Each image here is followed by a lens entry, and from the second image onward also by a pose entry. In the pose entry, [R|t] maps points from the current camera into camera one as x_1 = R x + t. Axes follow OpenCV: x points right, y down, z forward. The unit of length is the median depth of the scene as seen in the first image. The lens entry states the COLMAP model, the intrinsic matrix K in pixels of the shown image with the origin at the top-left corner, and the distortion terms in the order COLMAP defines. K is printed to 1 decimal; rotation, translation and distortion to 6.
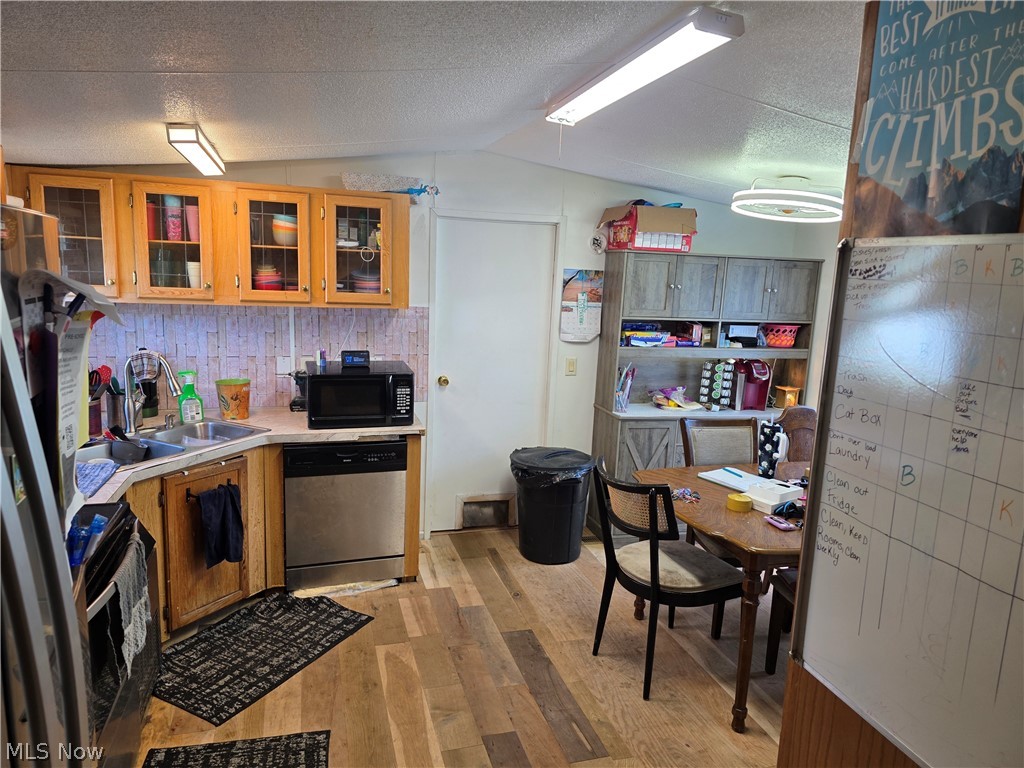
lens RADIAL K [[685.1, 0, 508.4], [0, 685.1, 385.3], [0, 0, 1]] dist [0.086762, -0.100972]
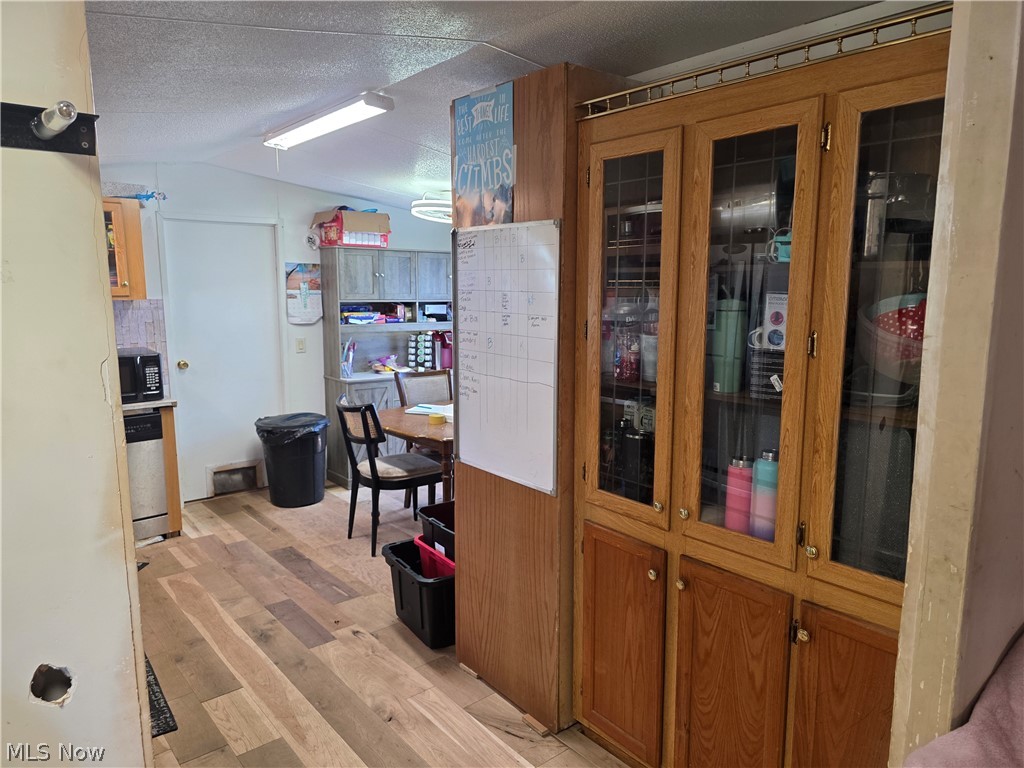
lens RADIAL K [[685.1, 0, 508.4], [0, 685.1, 385.3], [0, 0, 1]] dist [0.086762, -0.100972]
pose [[0.917389, -0.098465, 0.385620, -0.047883], [0.101700, 0.994742, 0.012054, 0.066753], [-0.384779, 0.028160, 0.922579, -0.249618]]
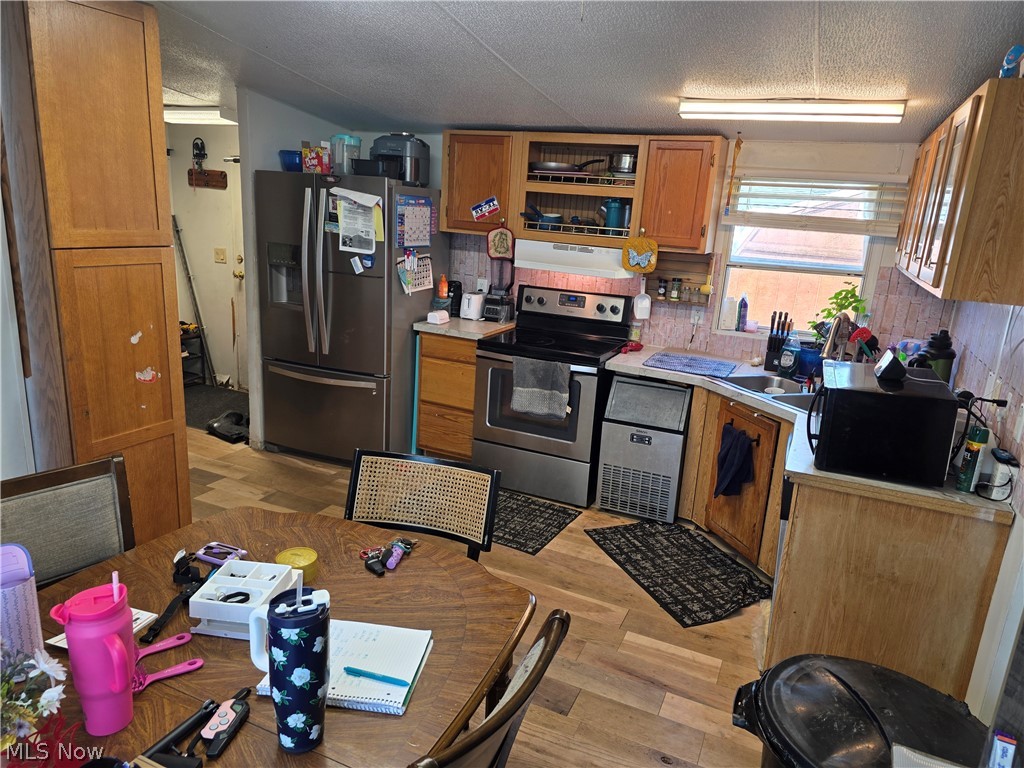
lens RADIAL K [[685.1, 0, 508.4], [0, 685.1, 385.3], [0, 0, 1]] dist [0.086762, -0.100972]
pose [[-0.653795, 0.115694, -0.747775, 0.432020], [-0.212935, 0.920174, 0.328541, -0.136567], [0.726093, 0.374026, -0.576969, 0.950751]]
